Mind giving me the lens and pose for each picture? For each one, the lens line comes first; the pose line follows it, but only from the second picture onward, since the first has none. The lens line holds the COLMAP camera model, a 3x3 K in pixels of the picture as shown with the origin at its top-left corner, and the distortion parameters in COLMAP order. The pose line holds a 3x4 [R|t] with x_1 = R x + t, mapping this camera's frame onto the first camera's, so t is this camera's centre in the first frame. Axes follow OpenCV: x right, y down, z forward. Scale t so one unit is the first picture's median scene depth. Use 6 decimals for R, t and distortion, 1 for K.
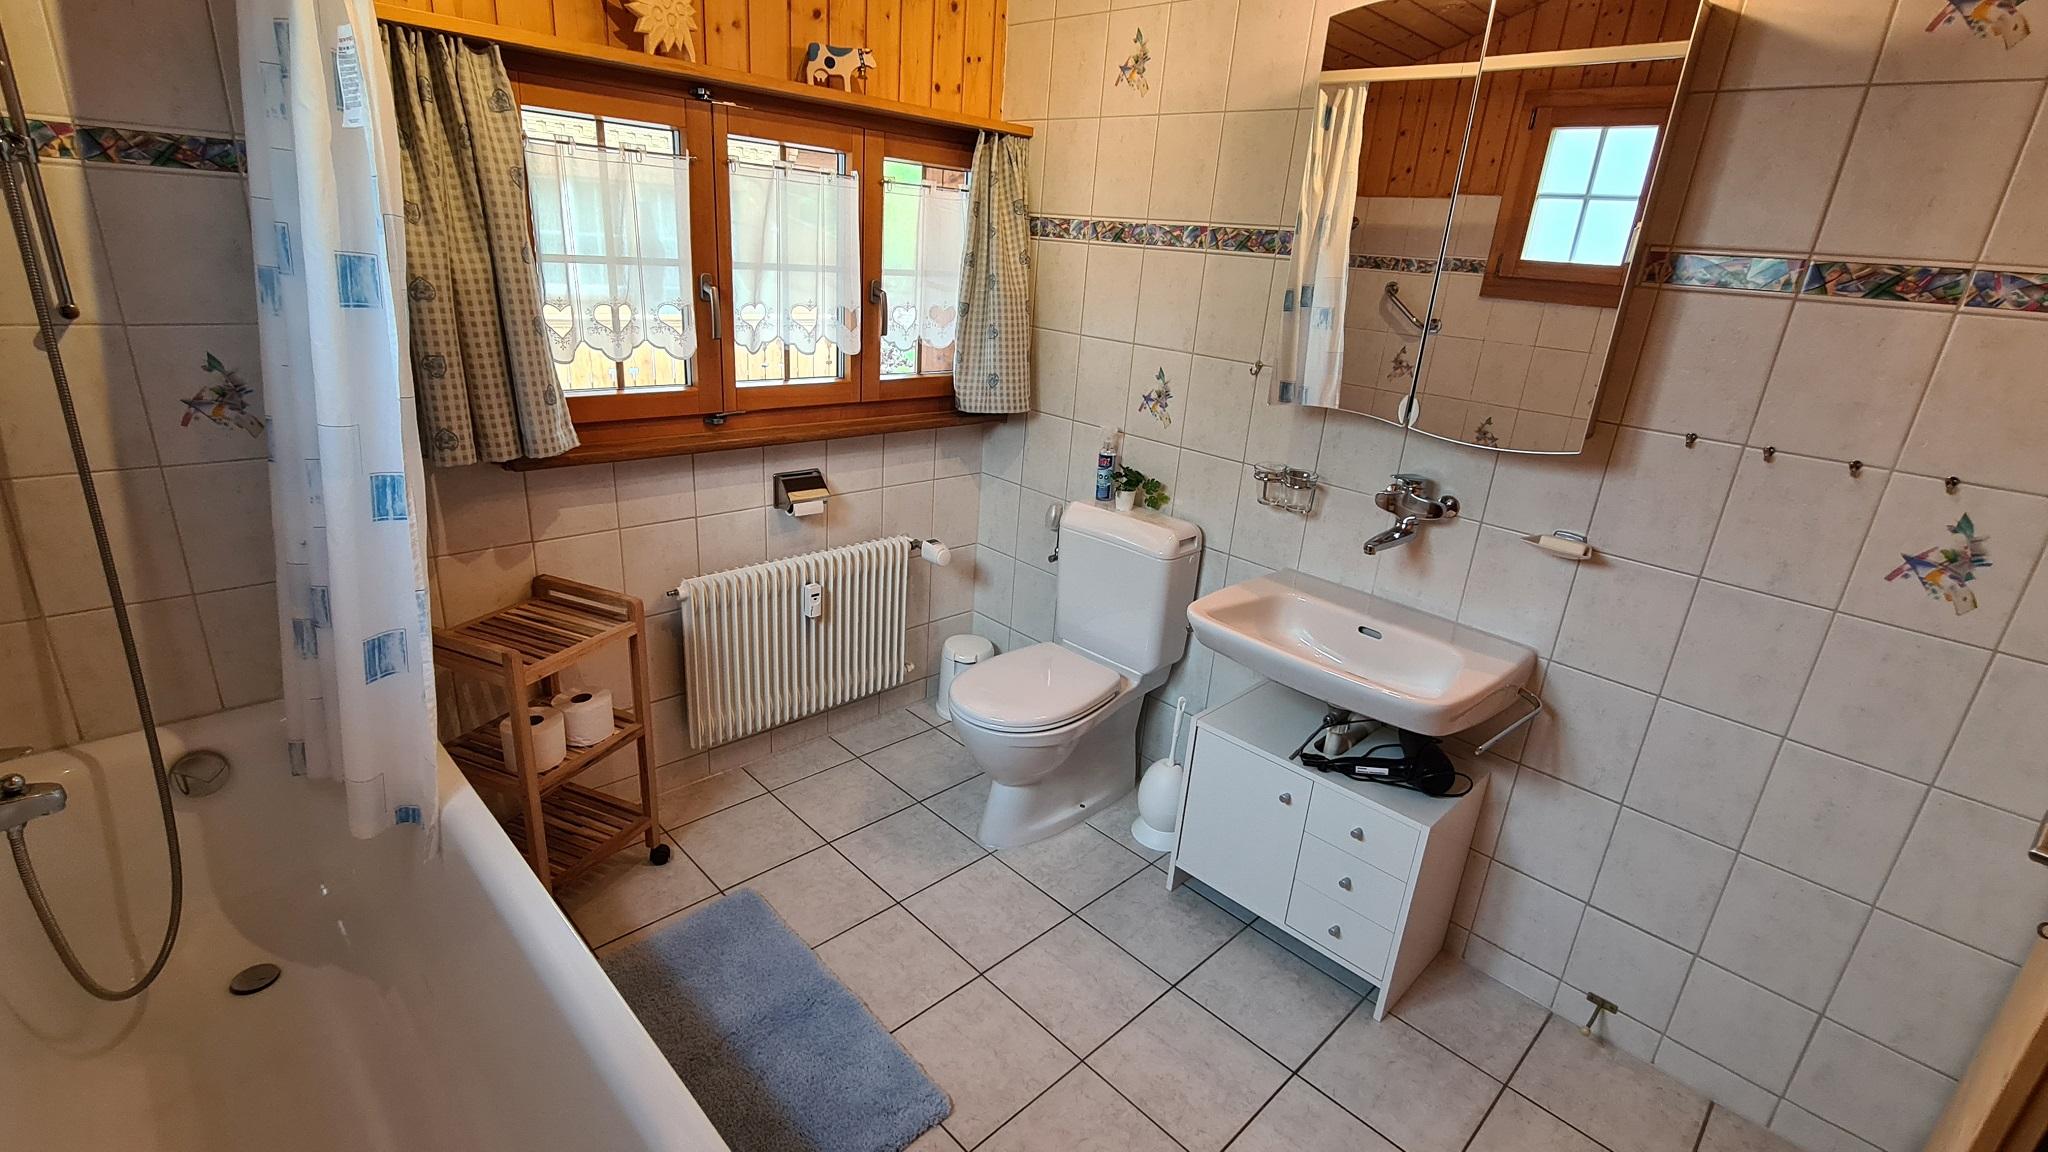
lens RADIAL K [[929.1, 0, 1024.0], [0, 929.1, 576.0], [0, 0, 1]] dist [-0.001059, -0.000032]
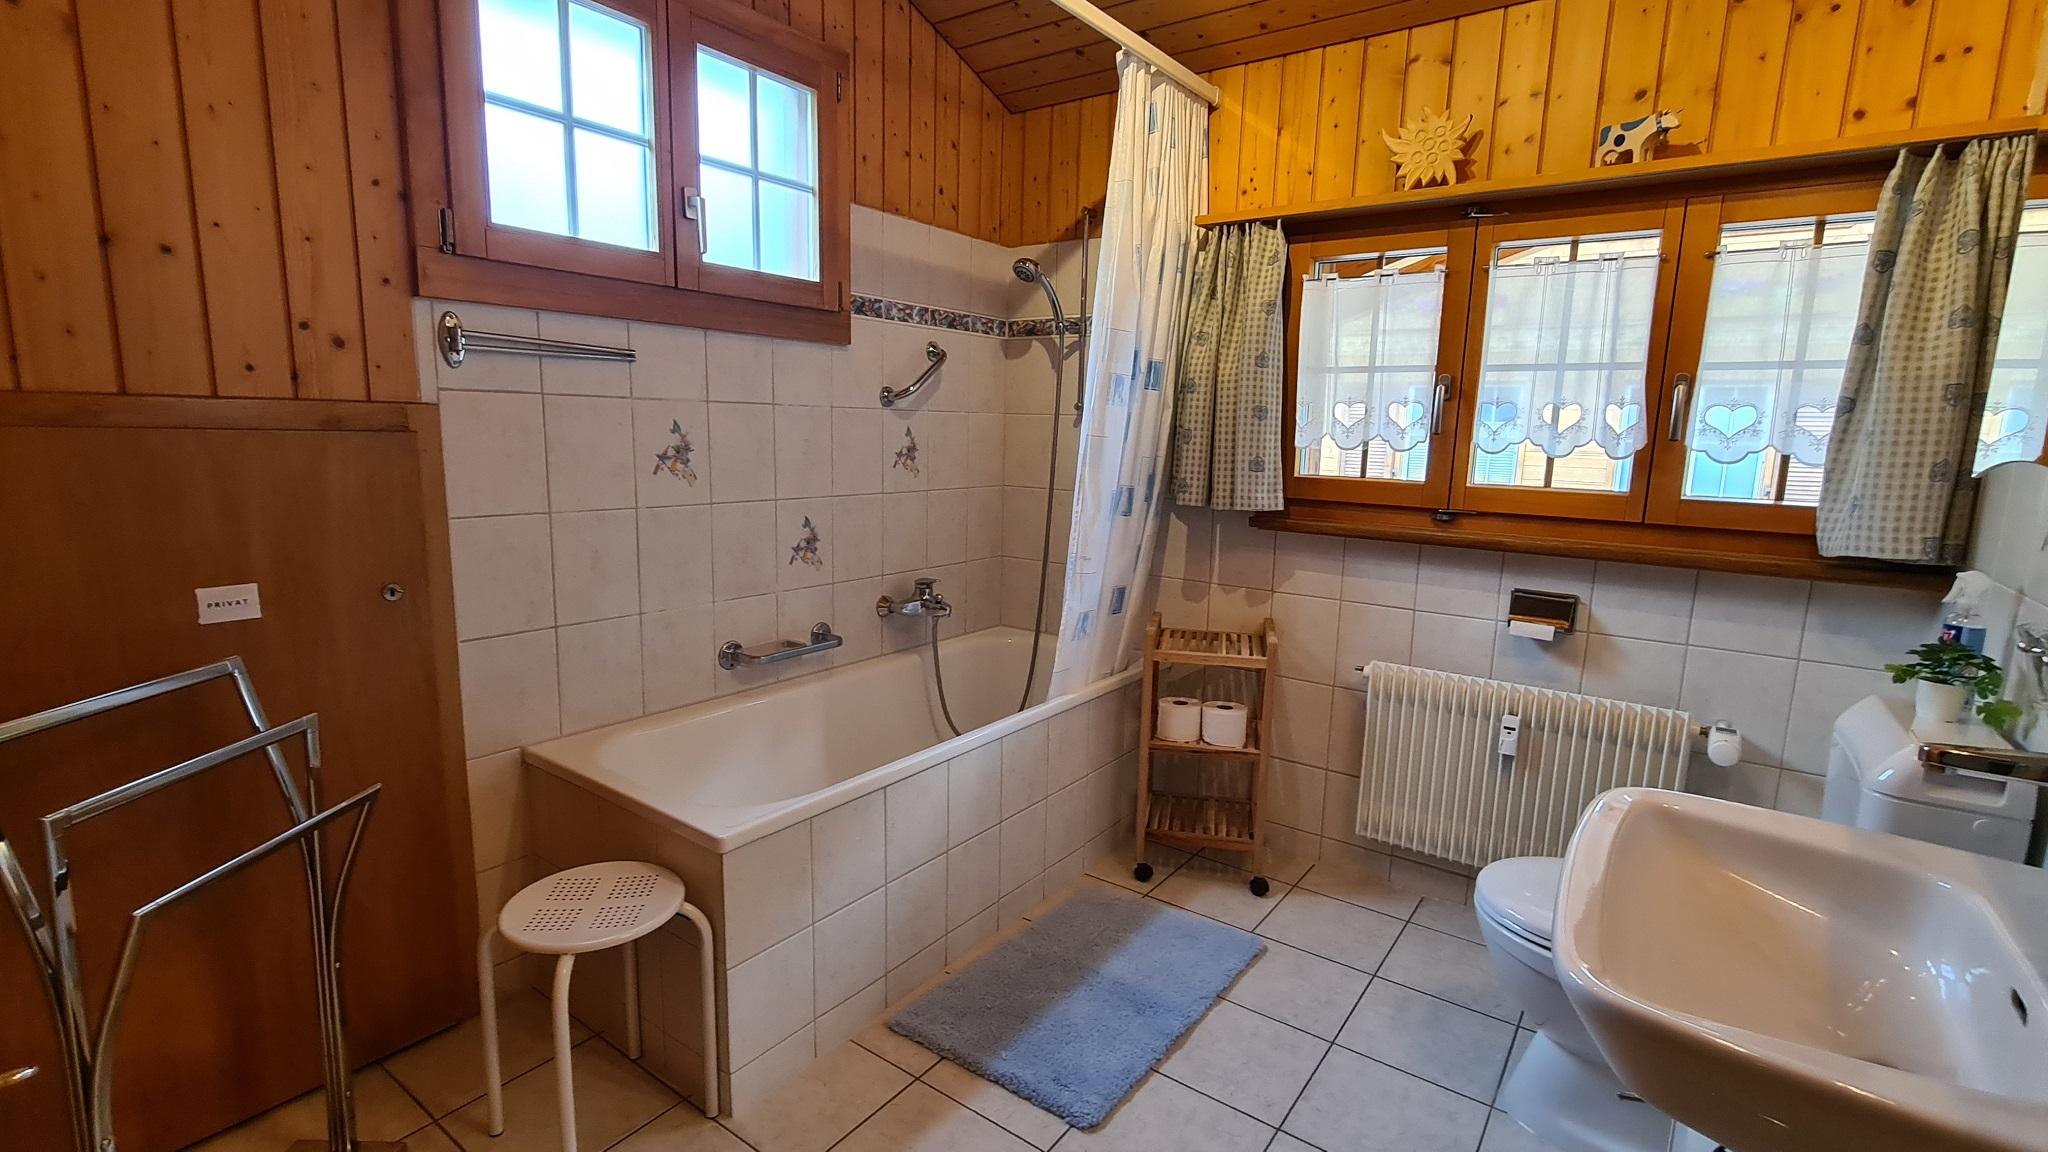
lens RADIAL K [[929.1, 0, 1024.0], [0, 929.1, 576.0], [0, 0, 1]] dist [-0.001059, -0.000032]
pose [[0.165942, 0.093538, -0.981689, 0.599418], [-0.349881, 0.936311, 0.030072, 0.022316], [0.921980, 0.338484, 0.188100, 0.417082]]
